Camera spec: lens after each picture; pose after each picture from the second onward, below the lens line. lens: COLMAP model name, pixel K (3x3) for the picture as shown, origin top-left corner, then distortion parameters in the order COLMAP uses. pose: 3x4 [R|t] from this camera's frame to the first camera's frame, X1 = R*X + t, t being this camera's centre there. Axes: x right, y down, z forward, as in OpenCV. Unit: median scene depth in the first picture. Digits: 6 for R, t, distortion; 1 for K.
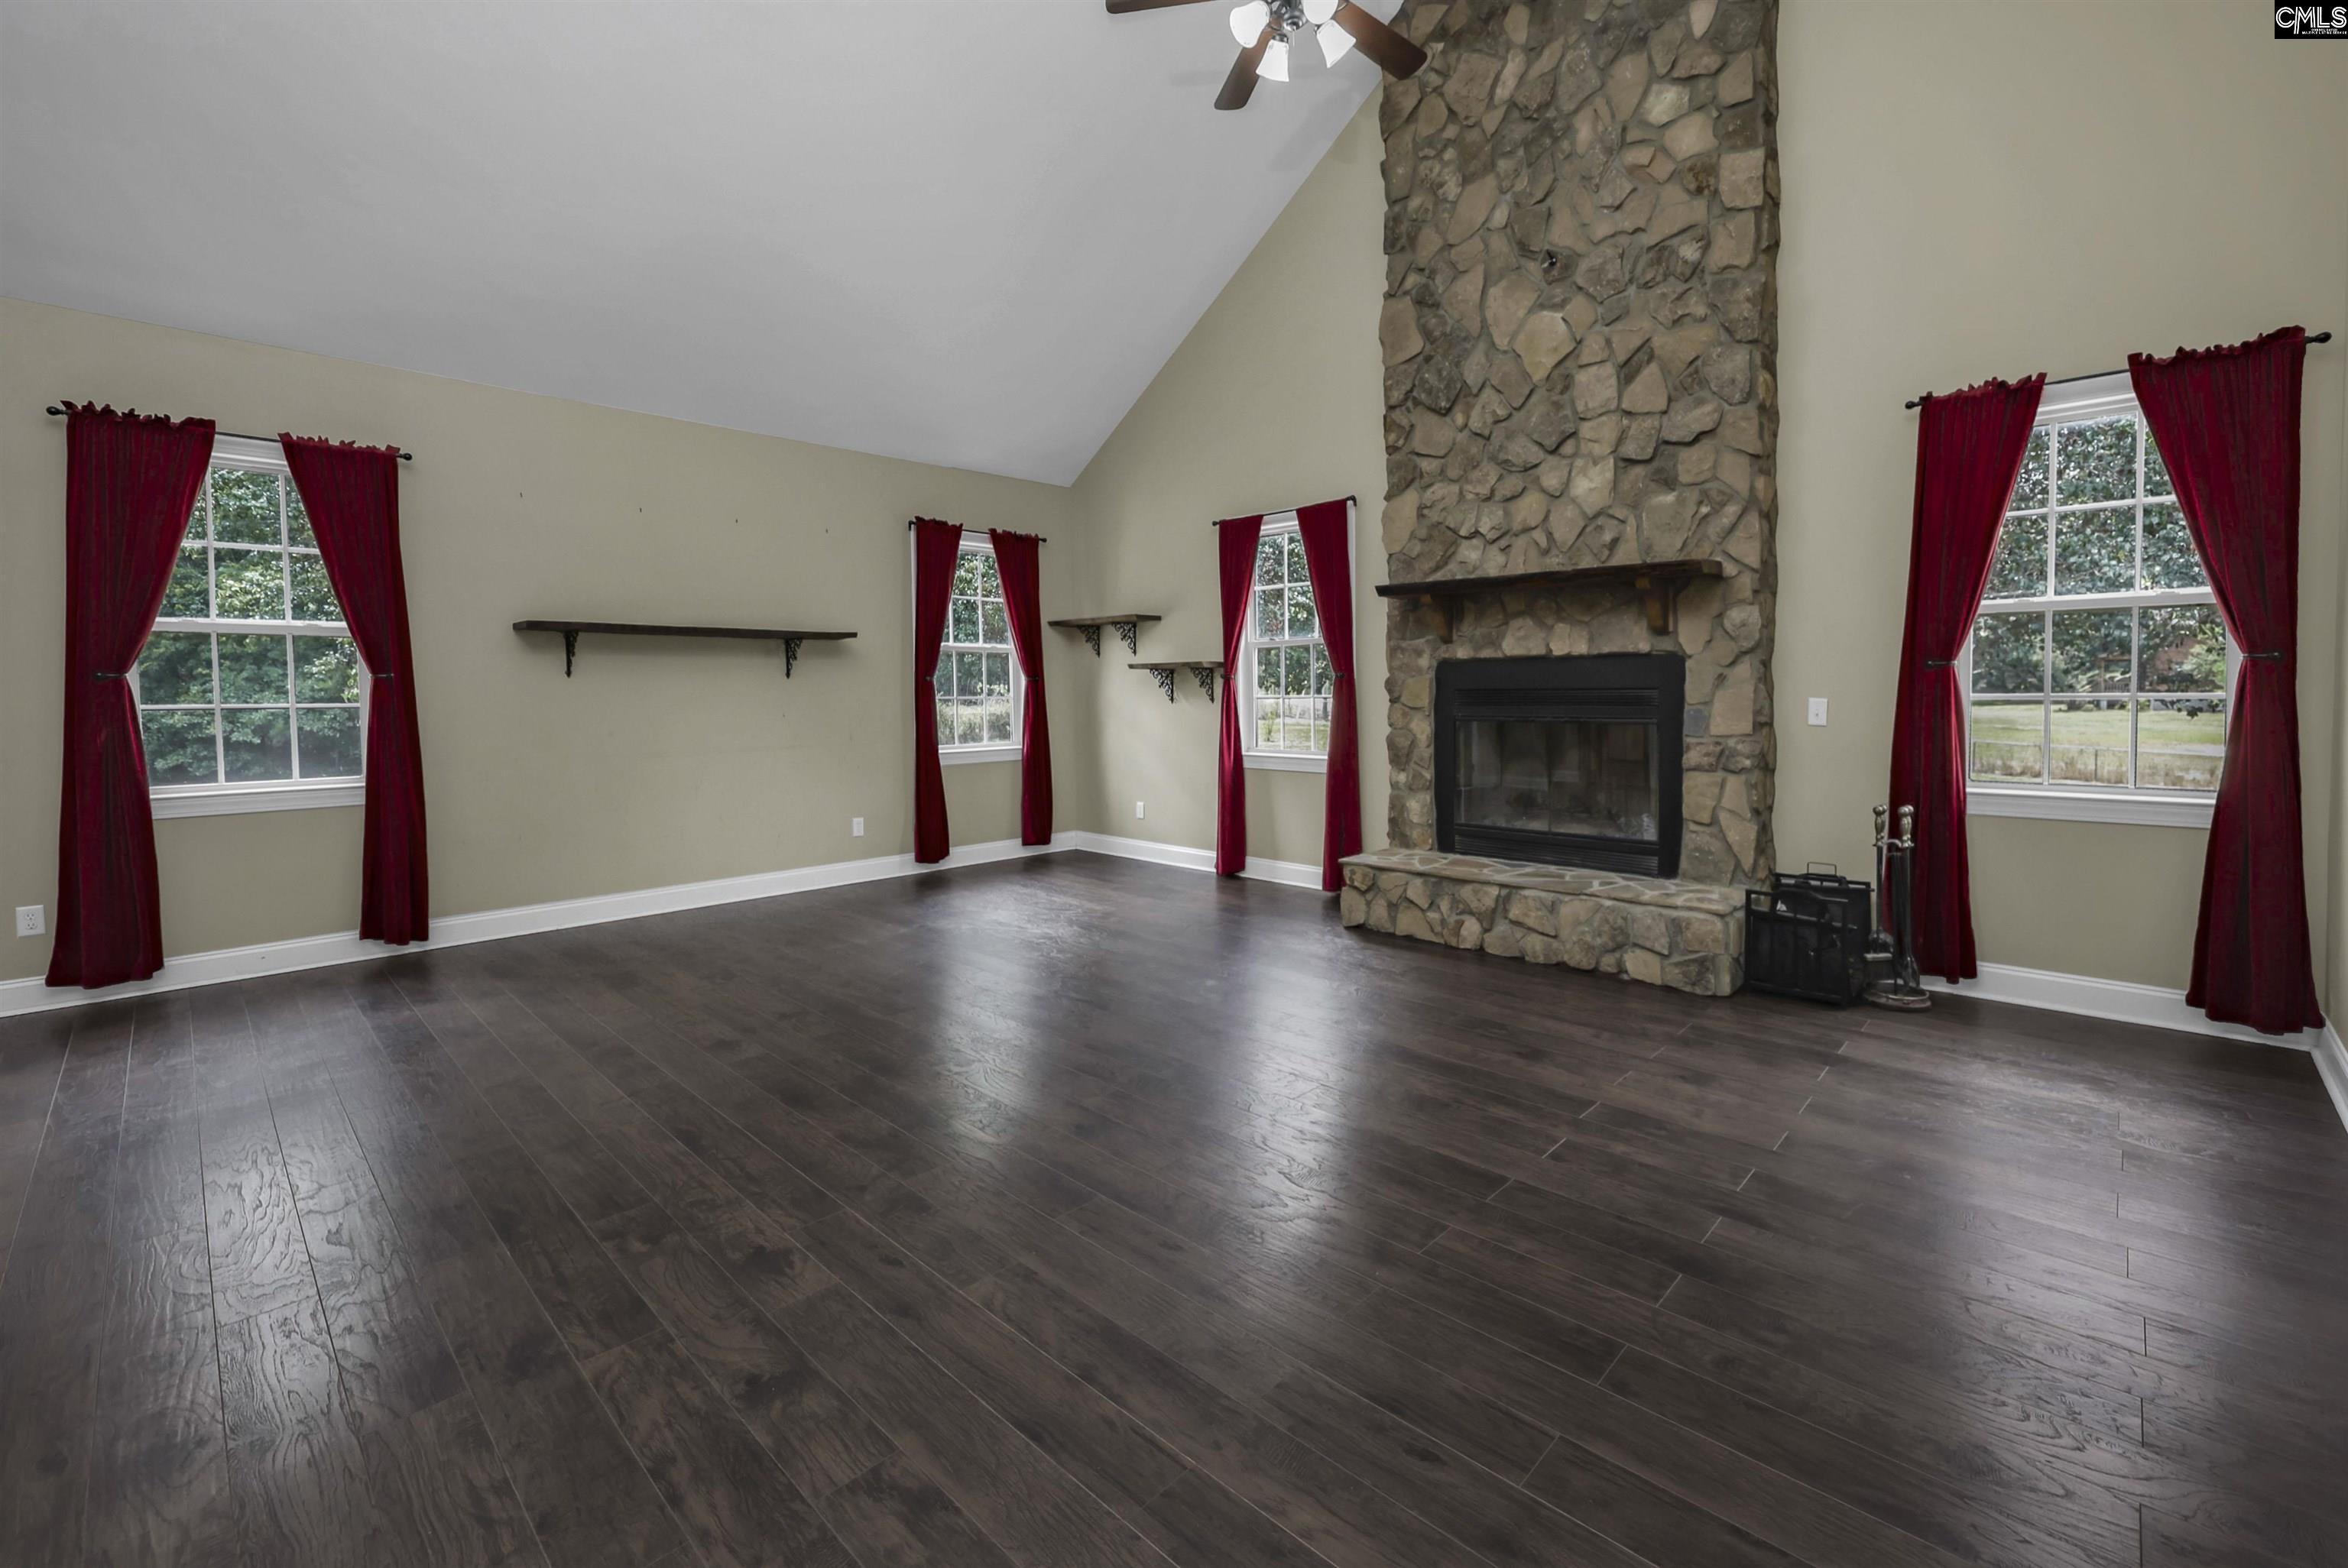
lens RADIAL K [[1018.5, 0, 1229.2], [0, 1018.5, 730.0], [0, 0, 1]] dist [0.007643, -0.000493]
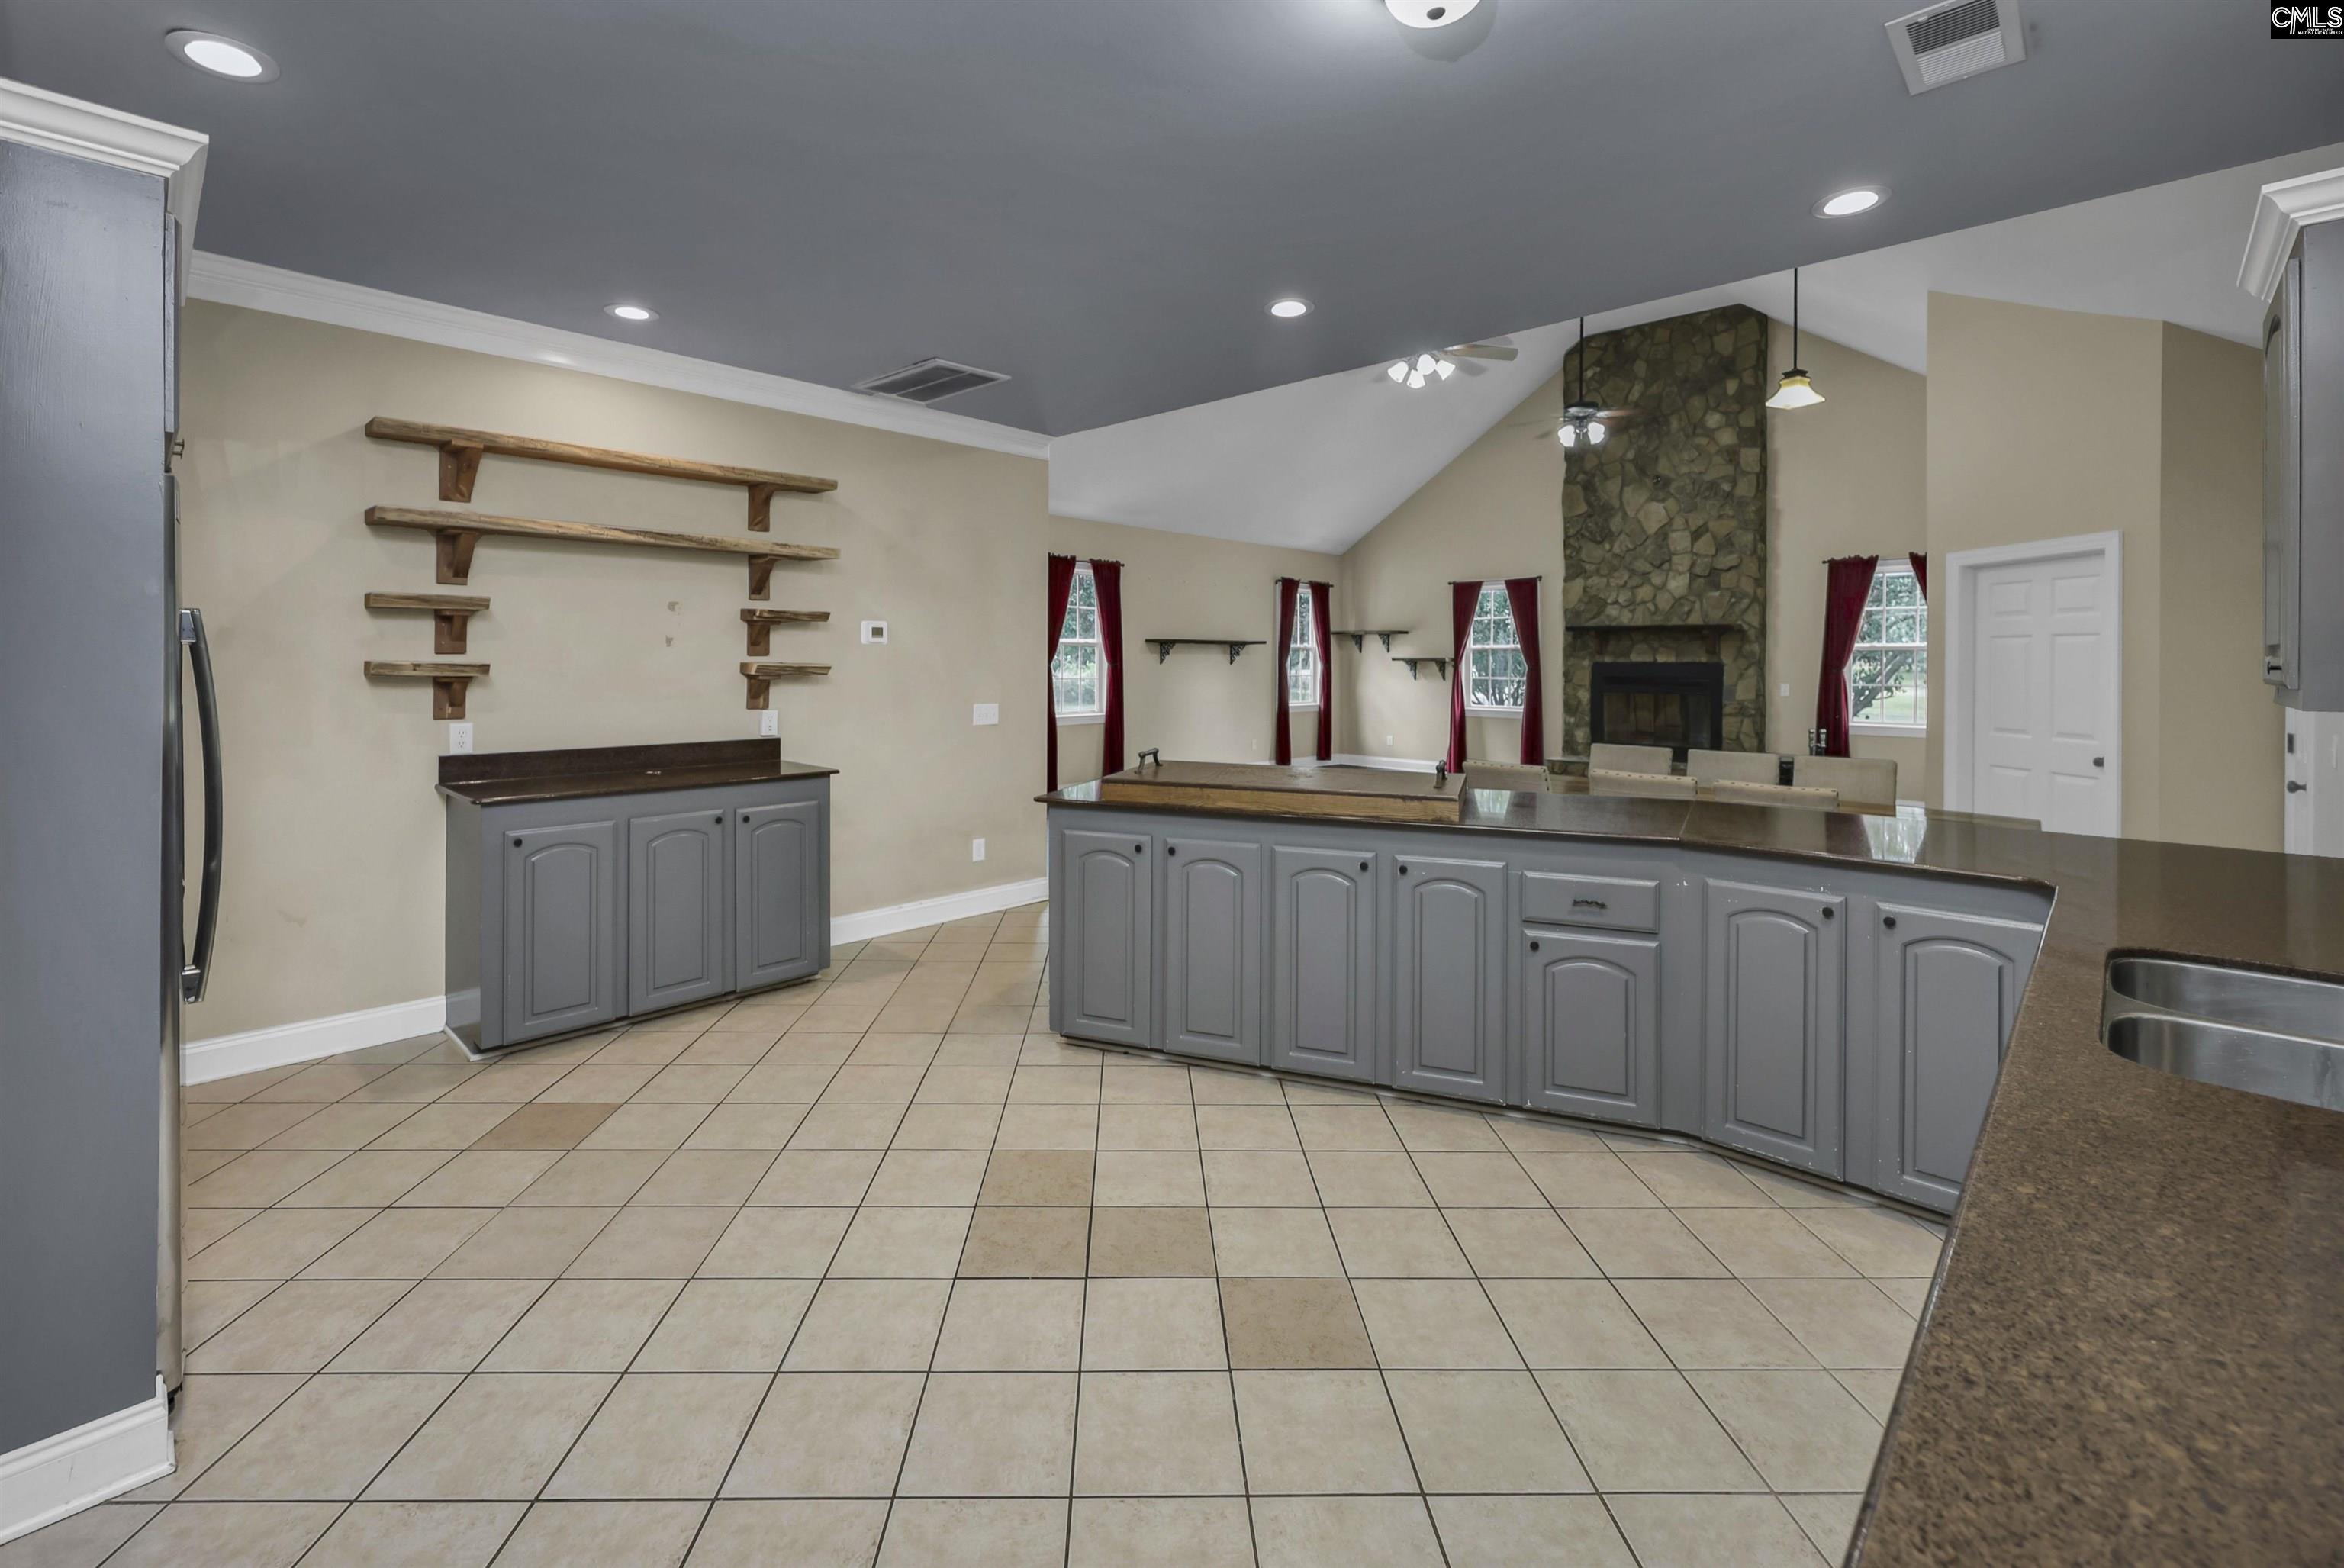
lens RADIAL K [[1001.5, 0, 1135.7], [0, 1001.5, 669.5], [0, 0, 1]] dist [0.000653, -0.003038]
pose [[0.998258, 0.014518, -0.057191, -0.657016], [-0.016061, 0.999517, -0.026607, 0.015483], [0.056777, 0.027480, 0.998009, -1.162302]]
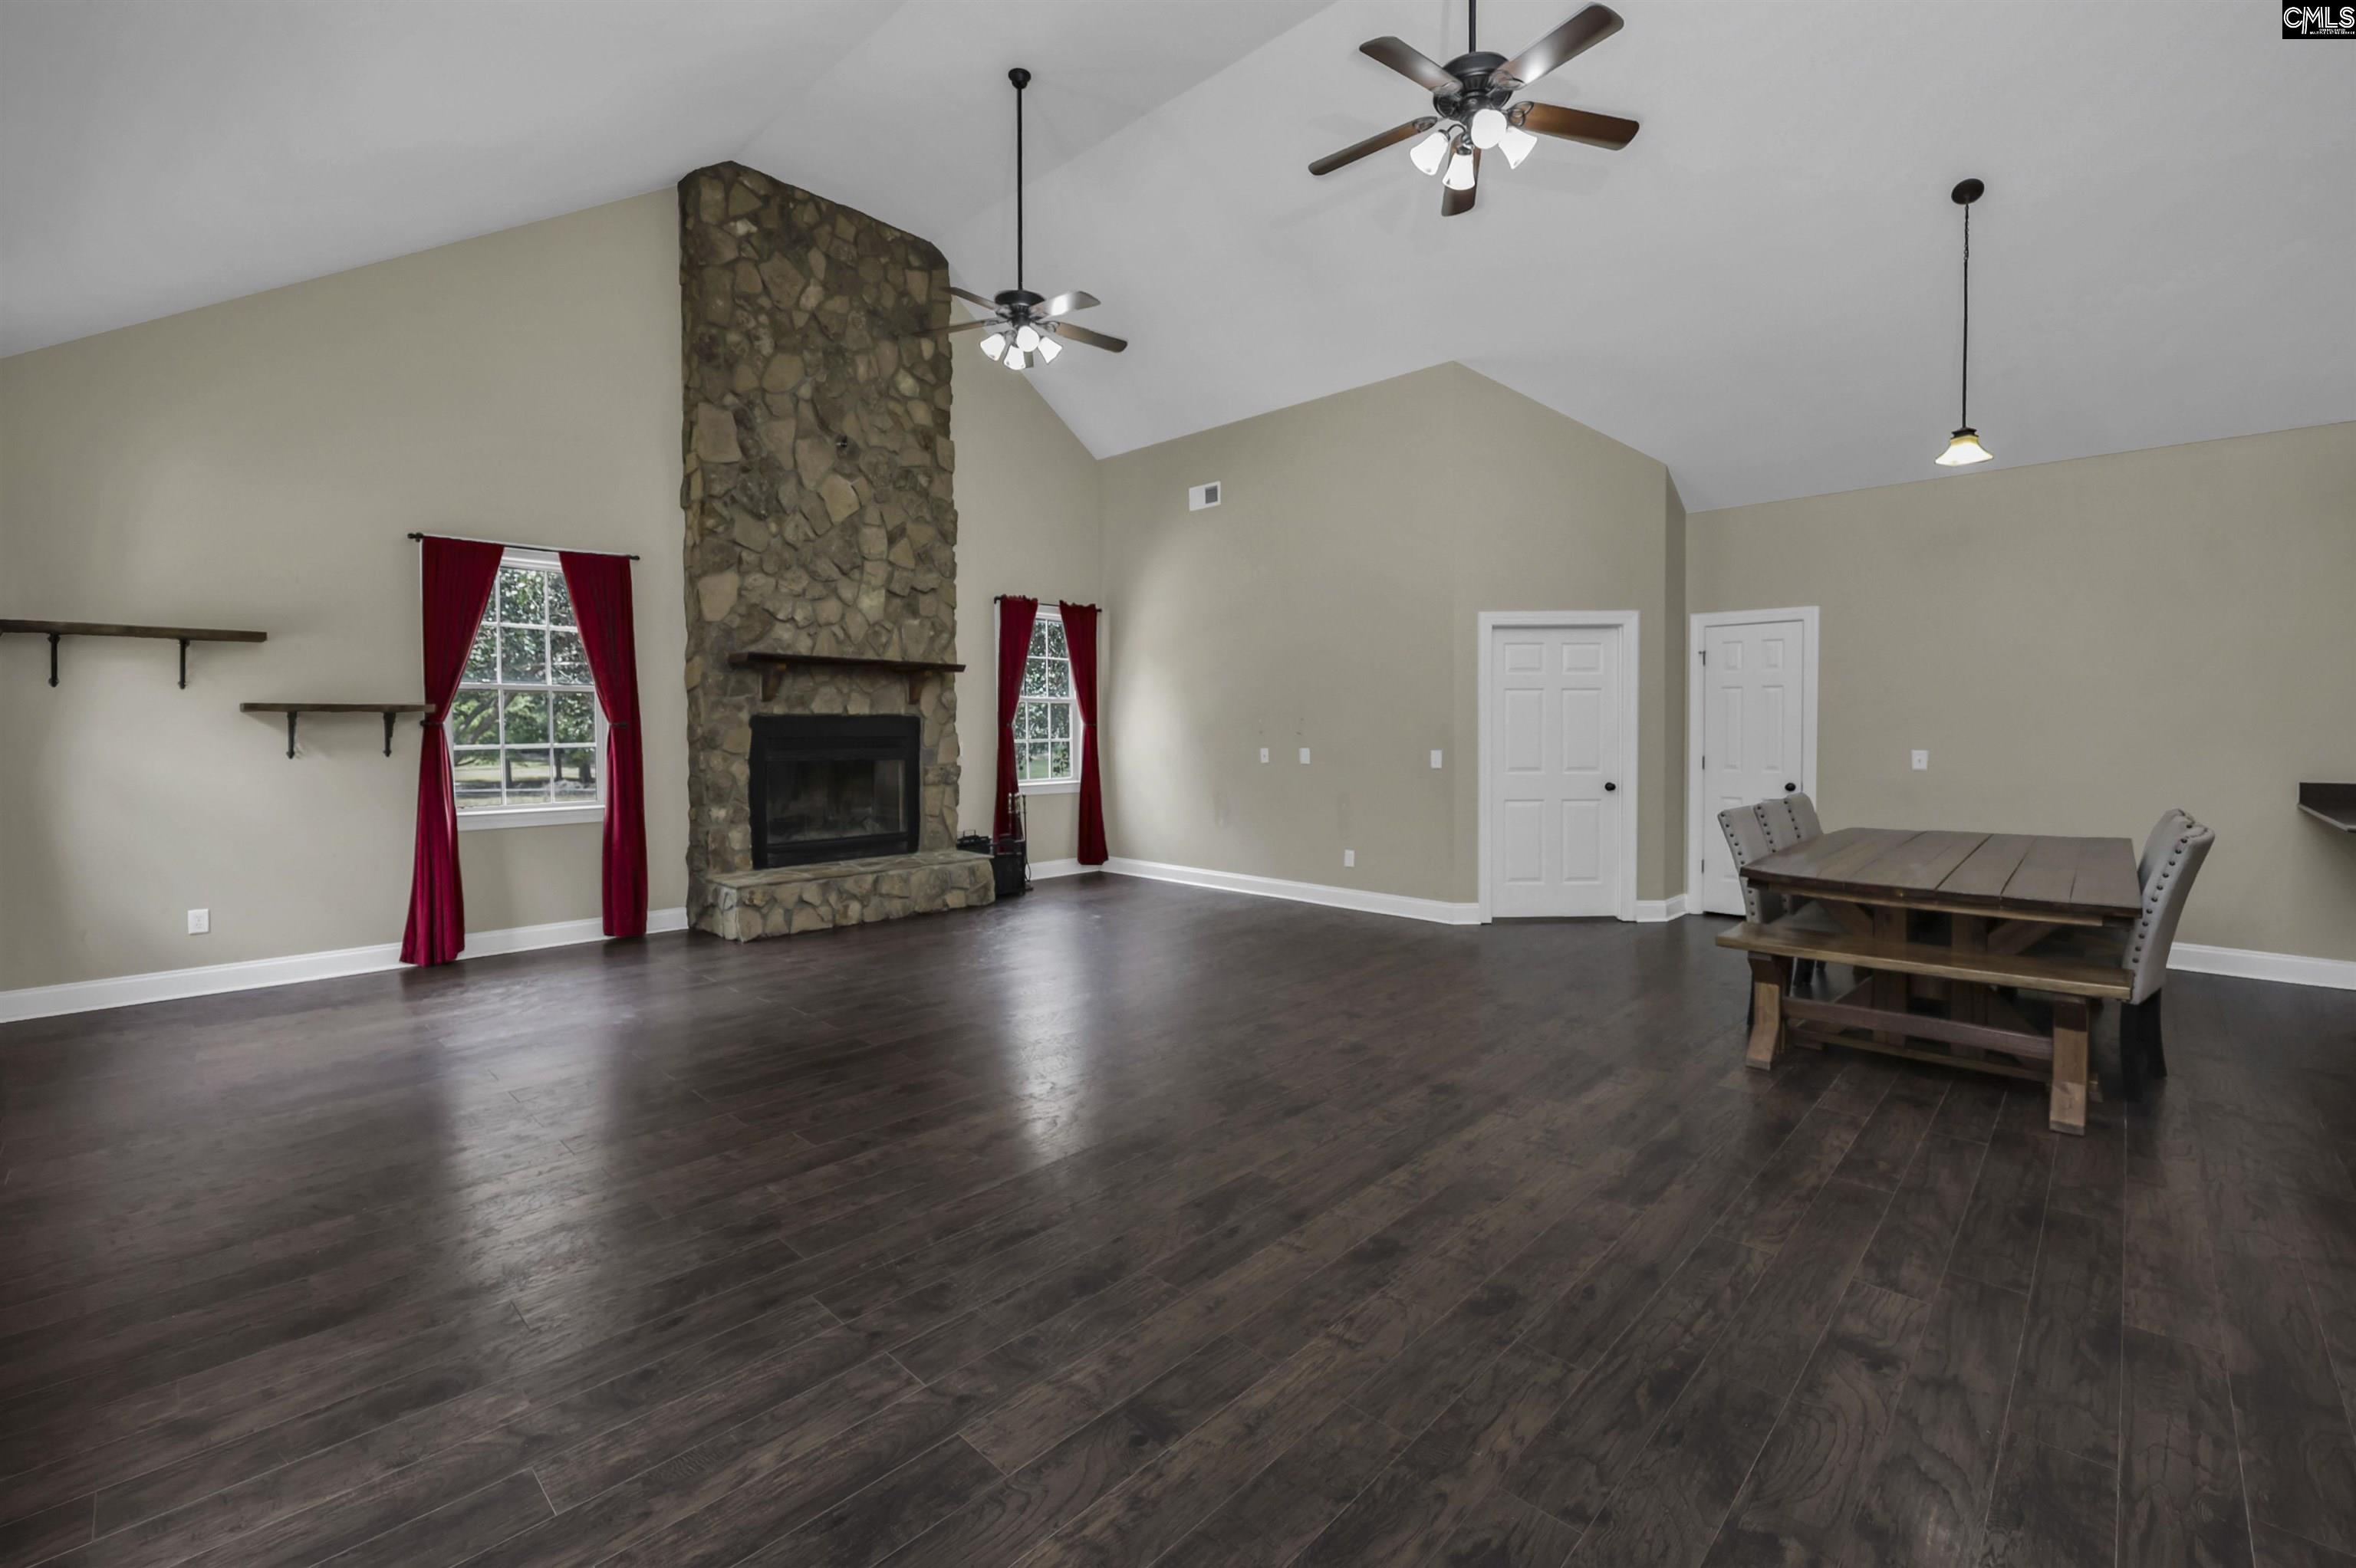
lens RADIAL K [[1006.5, 0, 1168.3], [0, 1006.5, 750.7], [0, 0, 1]] dist [0.000653, -0.003038]
pose [[0.014830, -0.015449, 0.999771, -1.112615], [0.040184, 0.999082, 0.014843, -0.025038], [-0.999082, 0.039954, 0.015437, 0.529969]]
